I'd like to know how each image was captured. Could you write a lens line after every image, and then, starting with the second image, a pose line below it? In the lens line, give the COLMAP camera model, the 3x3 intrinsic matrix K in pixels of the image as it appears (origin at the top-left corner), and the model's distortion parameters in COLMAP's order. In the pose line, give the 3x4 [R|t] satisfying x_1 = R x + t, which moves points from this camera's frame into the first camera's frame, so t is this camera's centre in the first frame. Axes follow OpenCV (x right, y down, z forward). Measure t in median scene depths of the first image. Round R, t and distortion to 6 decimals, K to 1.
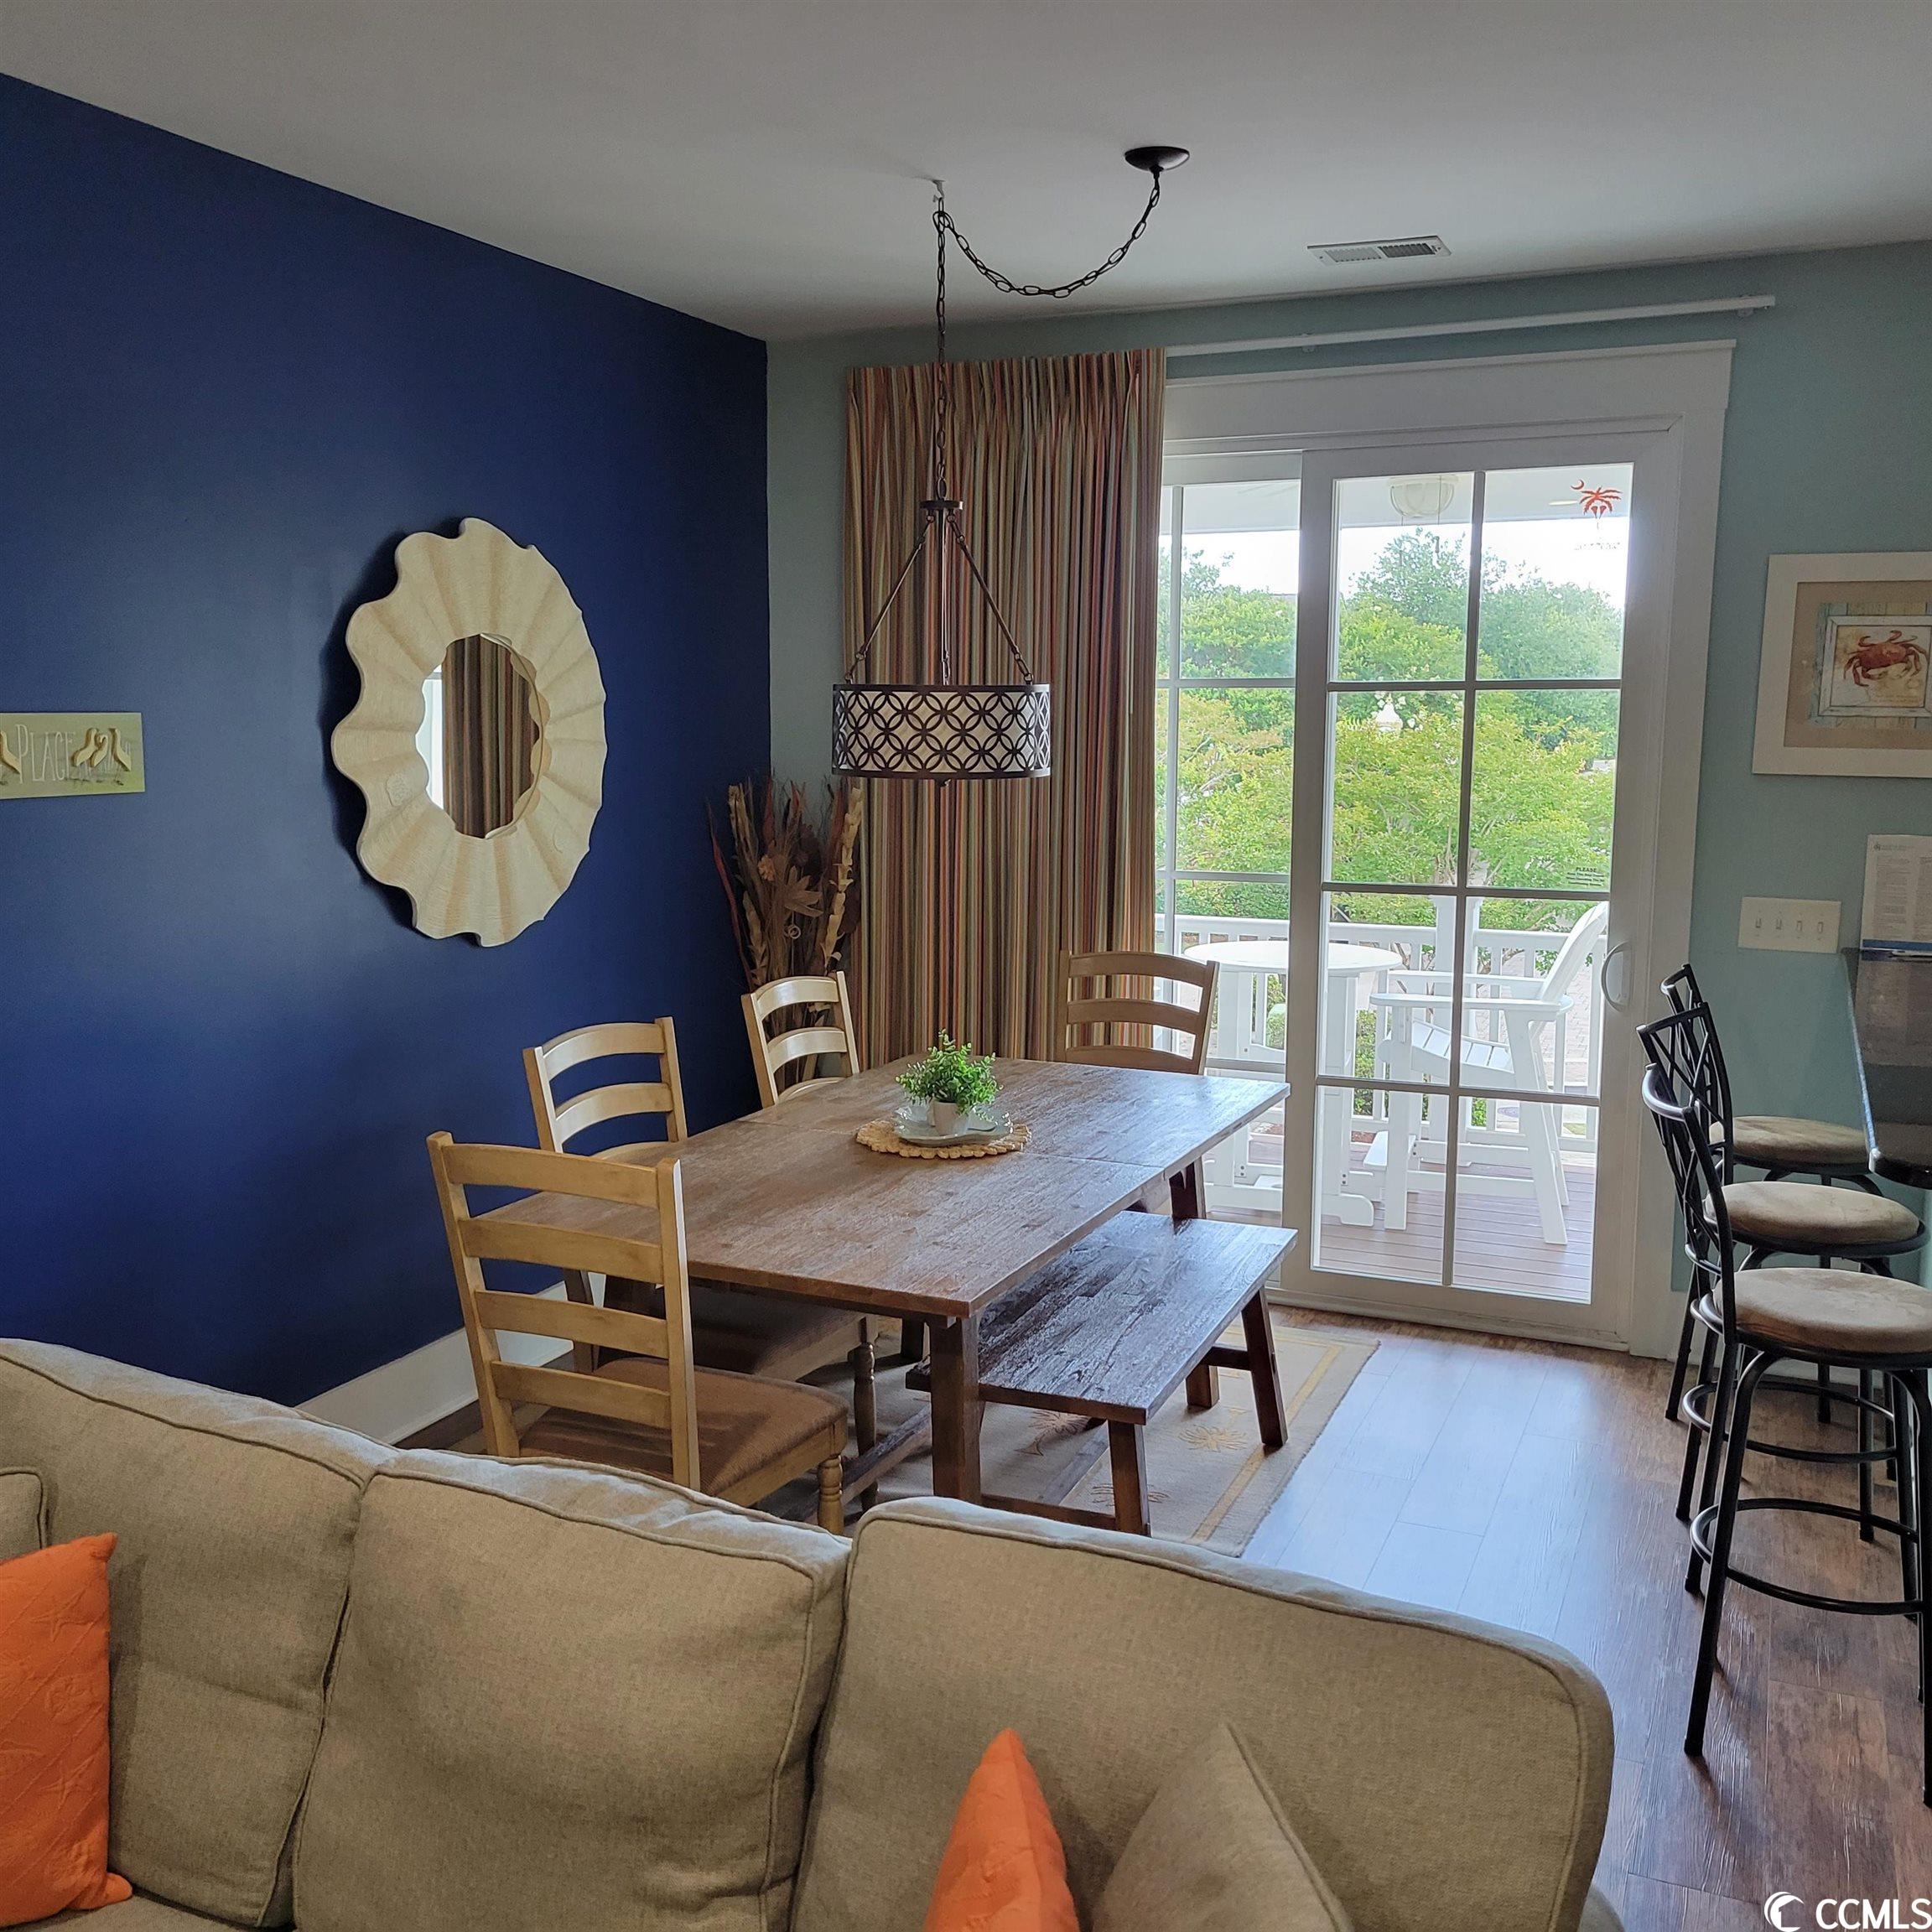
lens RADIAL K [[1900.5, 0, 914.8], [0, 1900.5, 986.8], [0, 0, 1]] dist [0.040337, -0.011296]
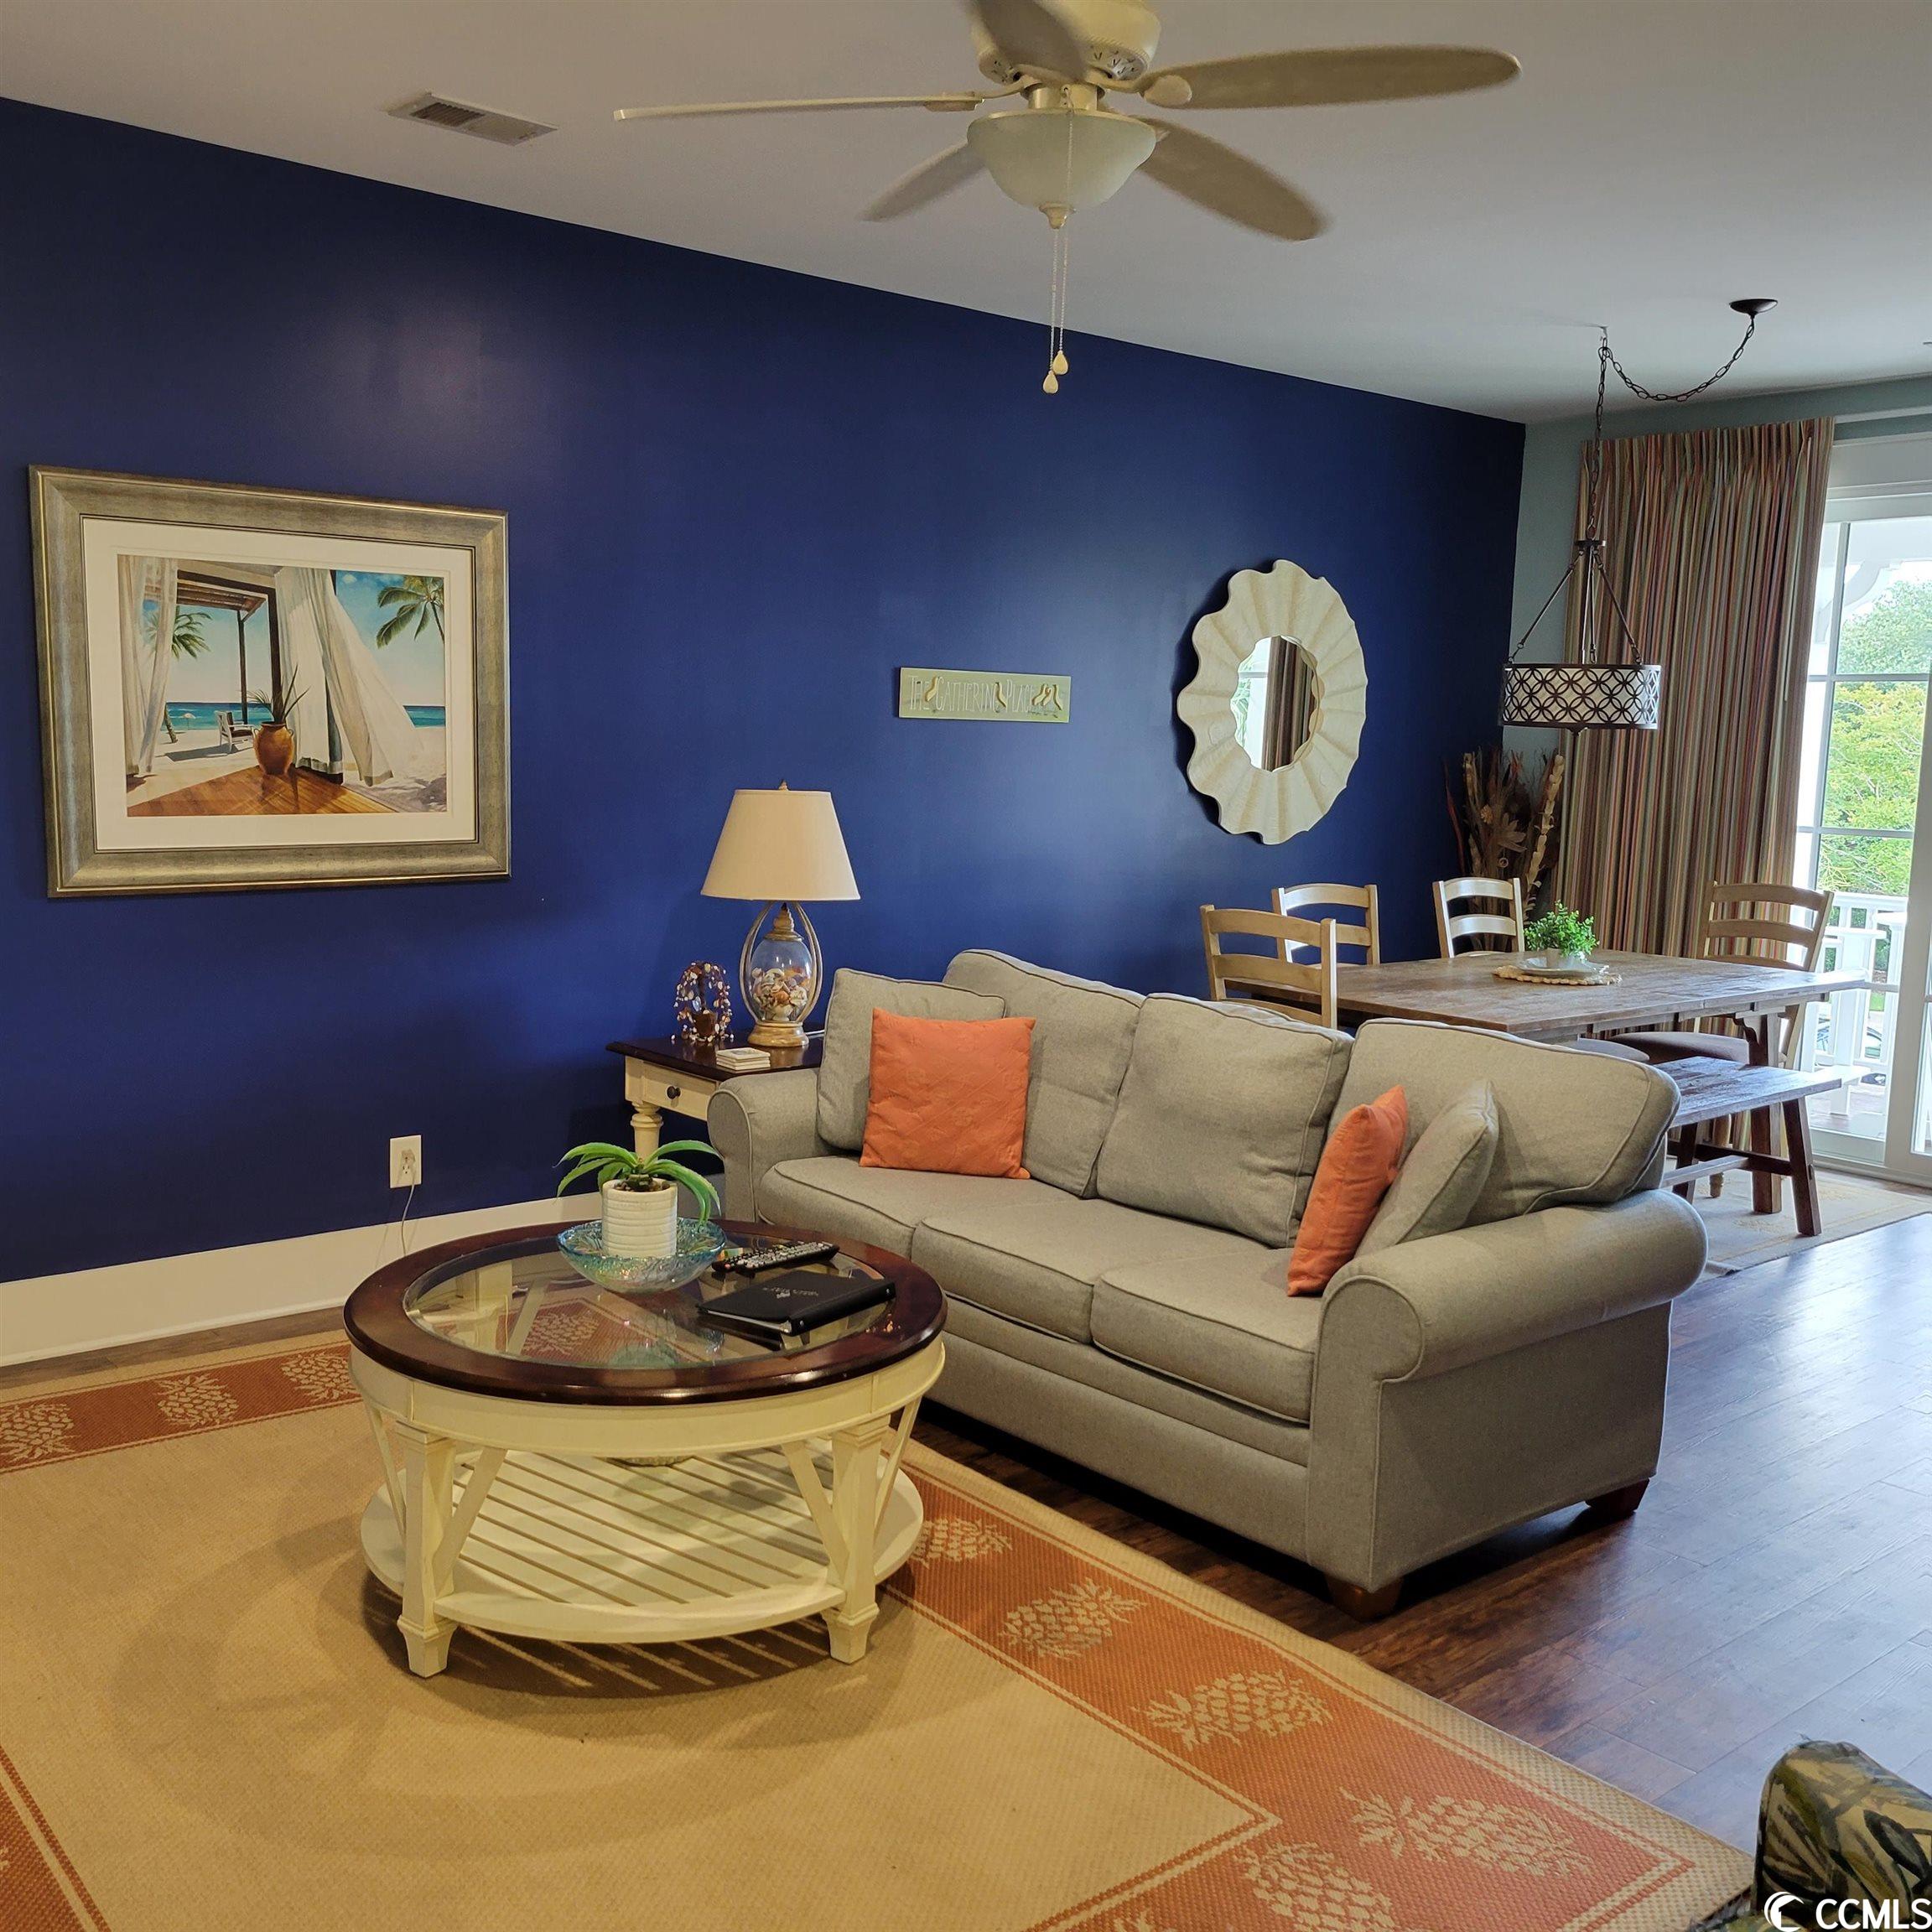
lens RADIAL K [[1900.5, 0, 914.8], [0, 1900.5, 986.8], [0, 0, 1]] dist [0.040337, -0.011296]
pose [[0.899577, 0.080243, -0.429327, 0.188631], [-0.089481, 0.995988, -0.001335, 0.124419], [0.427497, 0.039618, 0.903148, -0.495215]]
